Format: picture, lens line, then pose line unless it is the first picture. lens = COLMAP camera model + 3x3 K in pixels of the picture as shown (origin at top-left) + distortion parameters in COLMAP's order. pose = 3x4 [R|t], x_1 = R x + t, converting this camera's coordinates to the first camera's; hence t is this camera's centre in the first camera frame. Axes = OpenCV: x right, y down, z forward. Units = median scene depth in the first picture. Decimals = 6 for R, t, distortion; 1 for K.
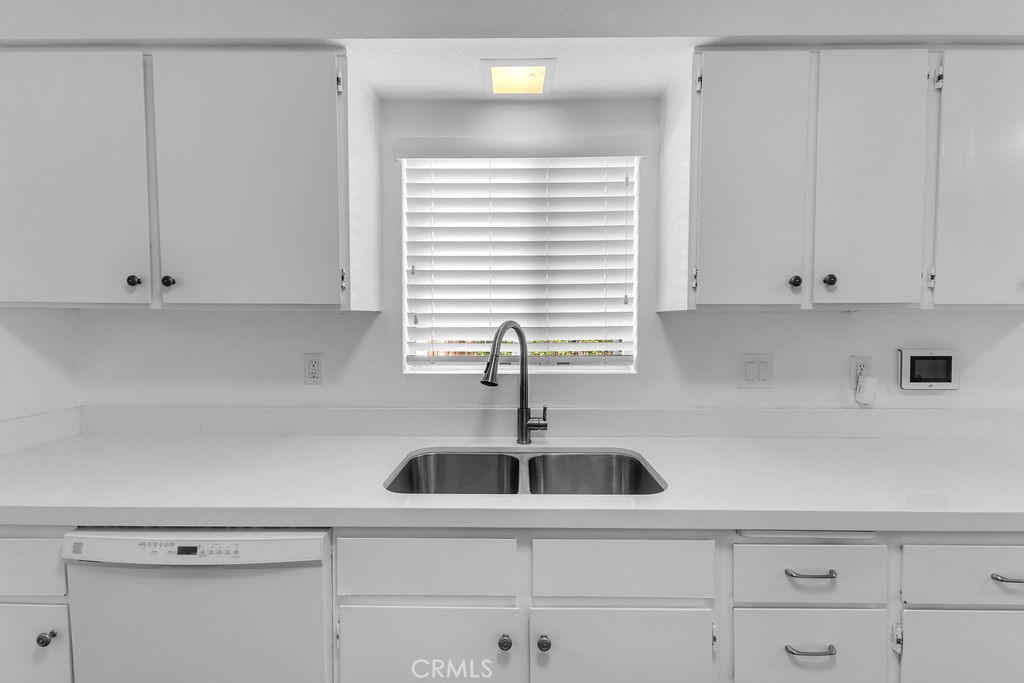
lens RADIAL K [[435.3, 0, 514.4], [0, 435.3, 338.2], [0, 0, 1]] dist [0.002531, -0.000014]
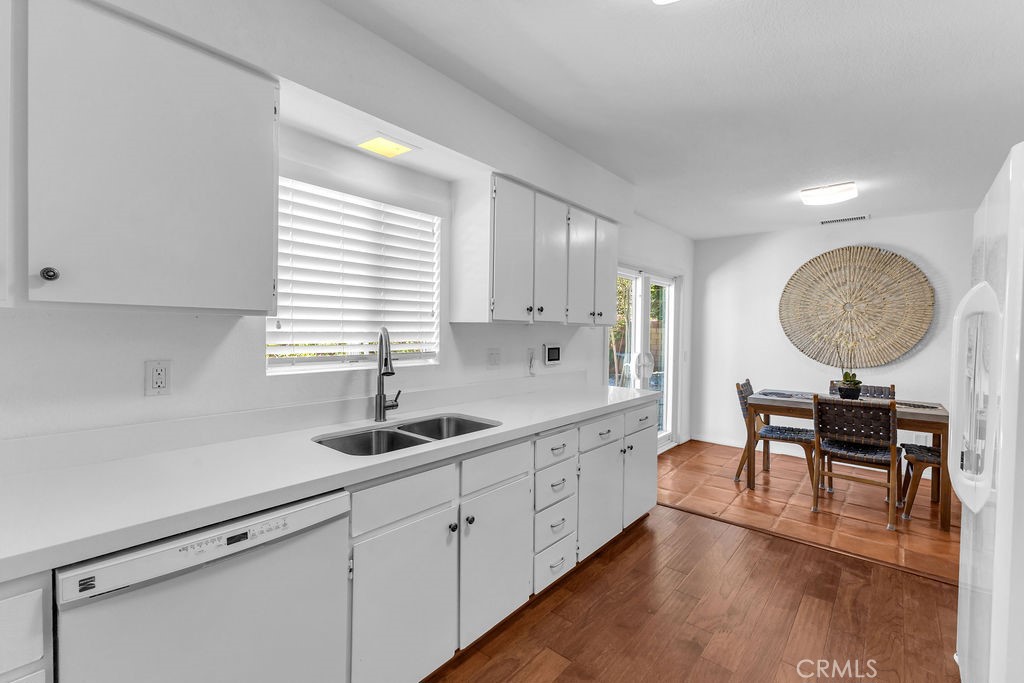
lens RADIAL K [[435.3, 0, 514.4], [0, 435.3, 338.2], [0, 0, 1]] dist [0.002531, -0.000014]
pose [[0.639334, -0.006598, 0.768901, -0.731460], [0.013857, 0.999900, -0.002942, 0.002109], [-0.768804, 0.012536, 0.639362, -0.144158]]
